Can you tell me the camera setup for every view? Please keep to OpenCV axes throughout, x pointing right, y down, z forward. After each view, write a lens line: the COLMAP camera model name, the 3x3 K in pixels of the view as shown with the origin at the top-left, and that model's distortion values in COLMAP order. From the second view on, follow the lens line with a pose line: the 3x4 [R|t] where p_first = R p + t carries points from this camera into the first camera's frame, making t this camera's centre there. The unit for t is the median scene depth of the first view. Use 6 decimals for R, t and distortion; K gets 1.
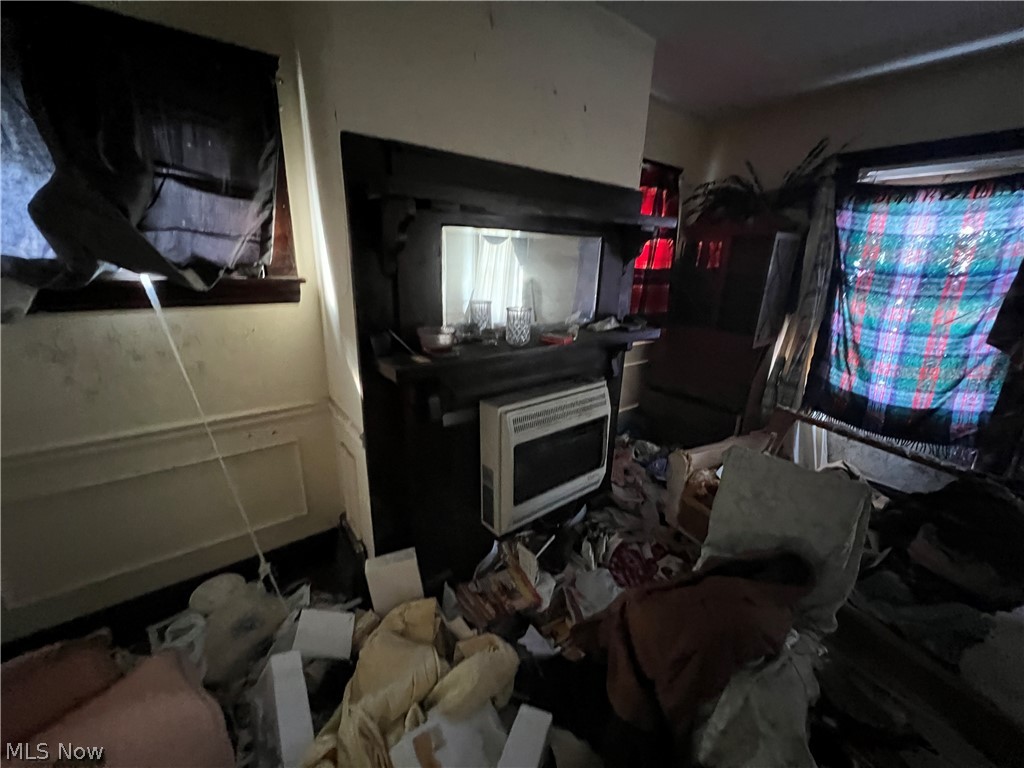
lens RADIAL K [[411.4, 0, 507.8], [0, 411.4, 383.2], [0, 0, 1]] dist [-0.000714, -0.000450]
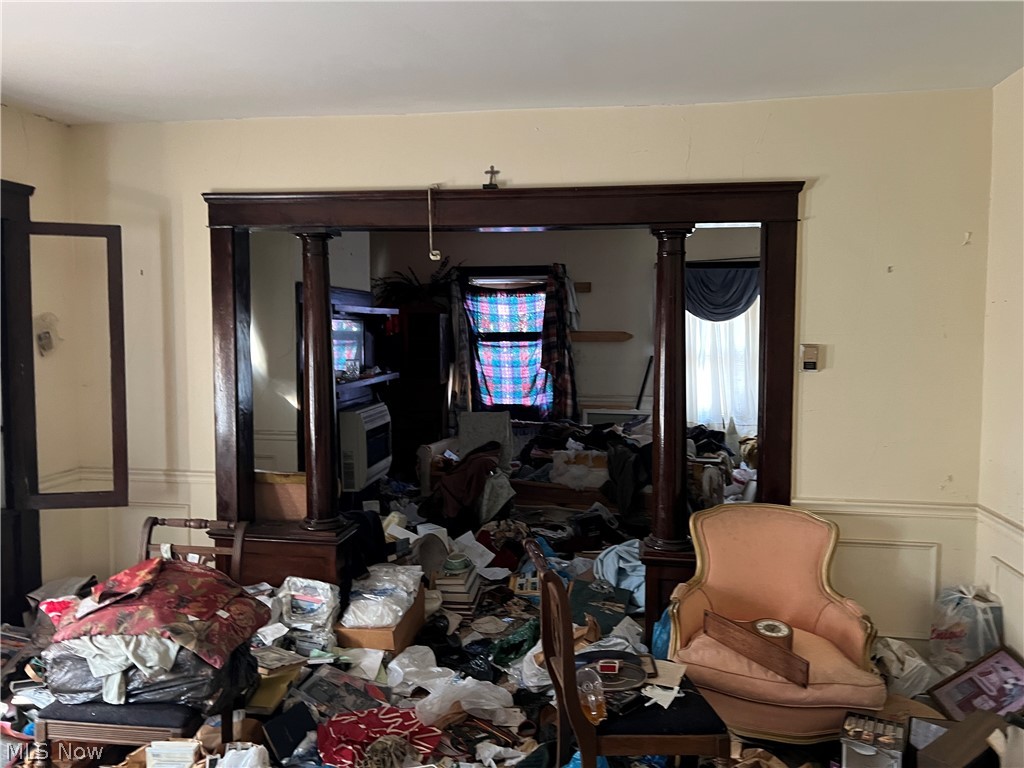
lens RADIAL K [[772.4, 0, 505.8], [0, 772.4, 380.9], [0, 0, 1]] dist [0.055459, -0.061460]
pose [[0.732028, -0.076541, 0.676961, -1.403145], [0.223661, 0.965594, -0.132680, 0.403798], [-0.643514, 0.248535, 0.723961, -1.490390]]
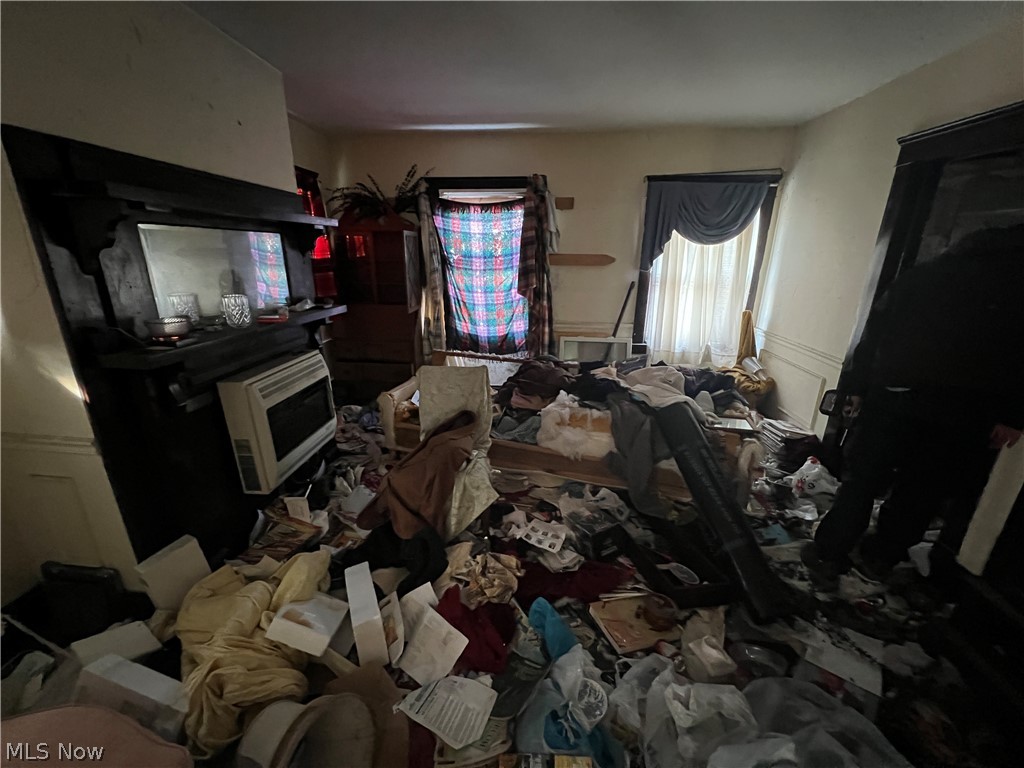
lens RADIAL K [[411.4, 0, 508.8], [0, 411.4, 386.2], [0, 0, 1]] dist [-0.000714, -0.000450]
pose [[0.683775, -0.244636, 0.687463, -0.231978], [0.226389, 0.966759, 0.118850, 0.077883], [-0.693686, 0.074367, 0.716428, -0.262672]]
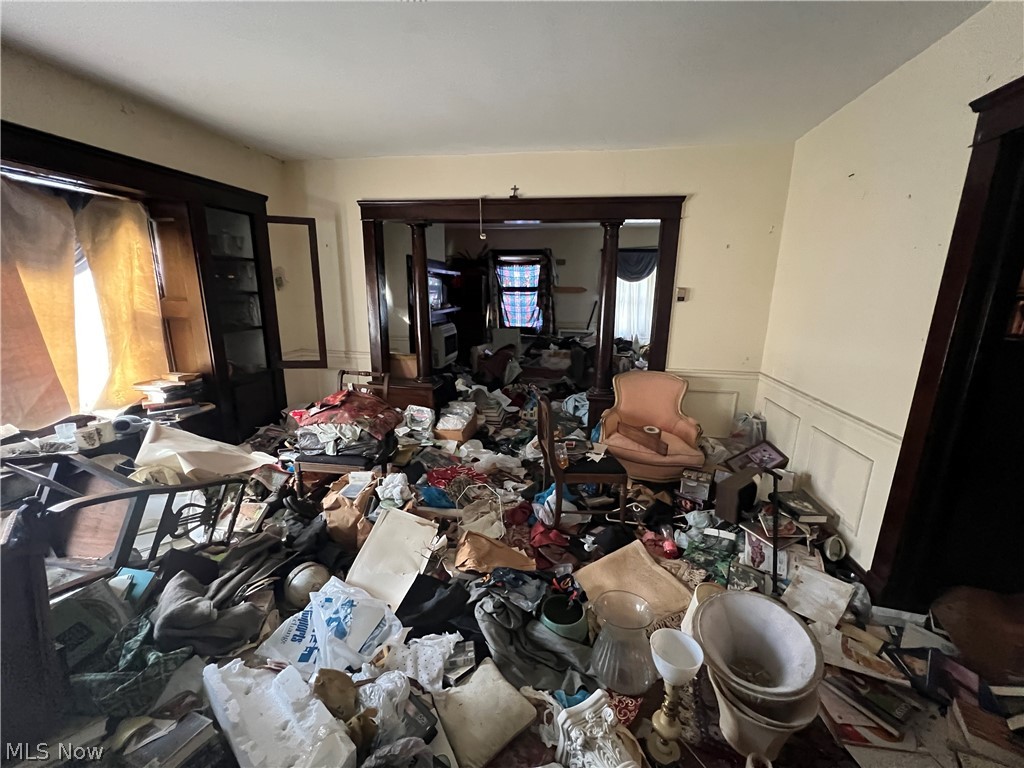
lens RADIAL K [[411.4, 0, 509.9], [0, 411.4, 388.0], [0, 0, 1]] dist [-0.000714, -0.000450]
pose [[0.741969, -0.175212, 0.647135, -1.449221], [0.207824, 0.977808, 0.026463, 0.452883], [-0.637410, 0.114855, 0.761916, -1.499067]]
